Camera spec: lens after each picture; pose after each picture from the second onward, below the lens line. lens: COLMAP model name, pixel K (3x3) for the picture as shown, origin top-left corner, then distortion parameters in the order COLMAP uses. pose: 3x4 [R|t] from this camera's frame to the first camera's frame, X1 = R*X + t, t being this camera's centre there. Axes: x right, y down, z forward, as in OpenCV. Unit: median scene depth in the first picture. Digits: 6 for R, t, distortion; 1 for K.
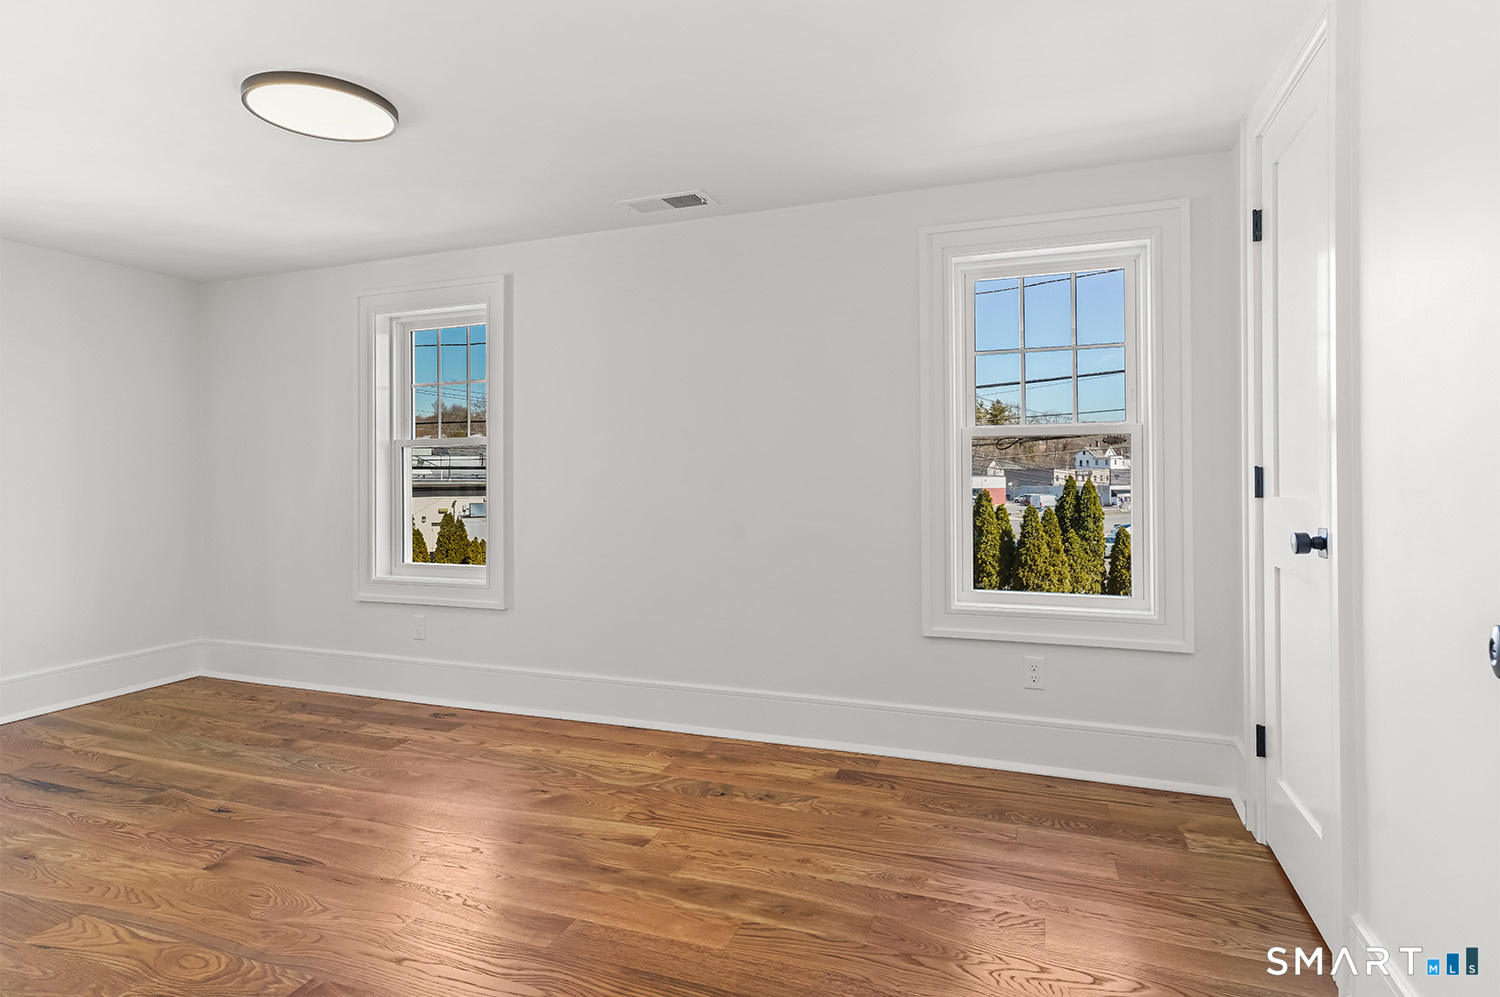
lens RADIAL K [[797.7, 0, 744.3], [0, 797.7, 448.3], [0, 0, 1]] dist [-0.002193, 0.014478]
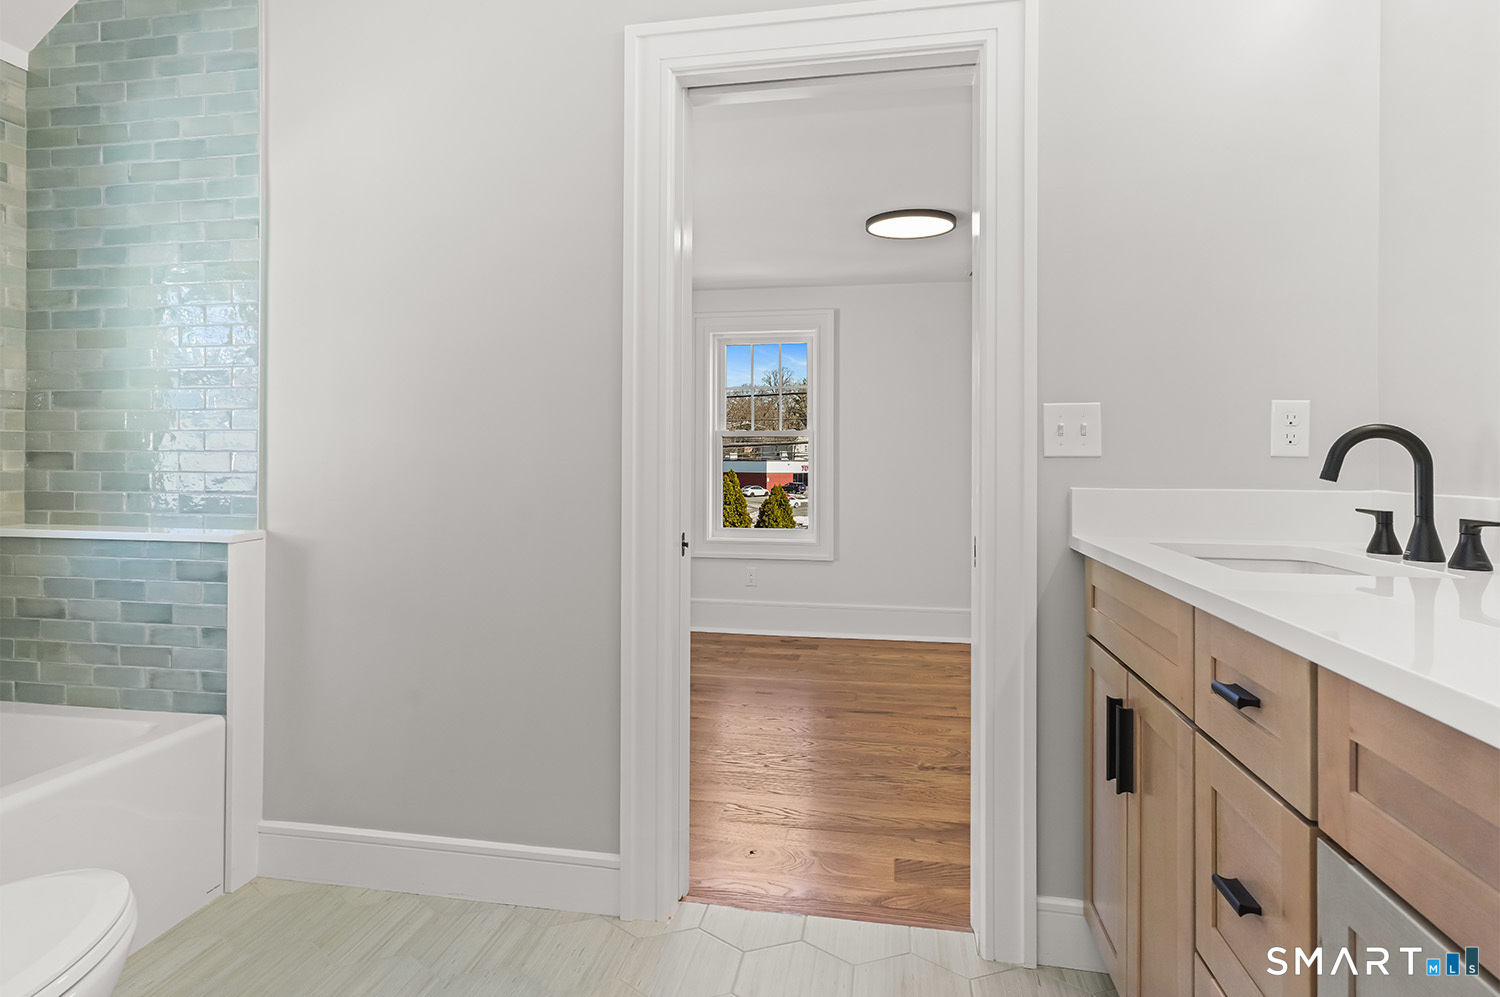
lens RADIAL K [[797.7, 0, 744.3], [0, 797.7, 448.3], [0, 0, 1]] dist [-0.002193, 0.014478]
pose [[0.987010, 0.004326, 0.160599, -0.756921], [-0.008948, 0.999566, 0.028067, -0.026051], [-0.160408, -0.029139, 0.986621, -0.331753]]
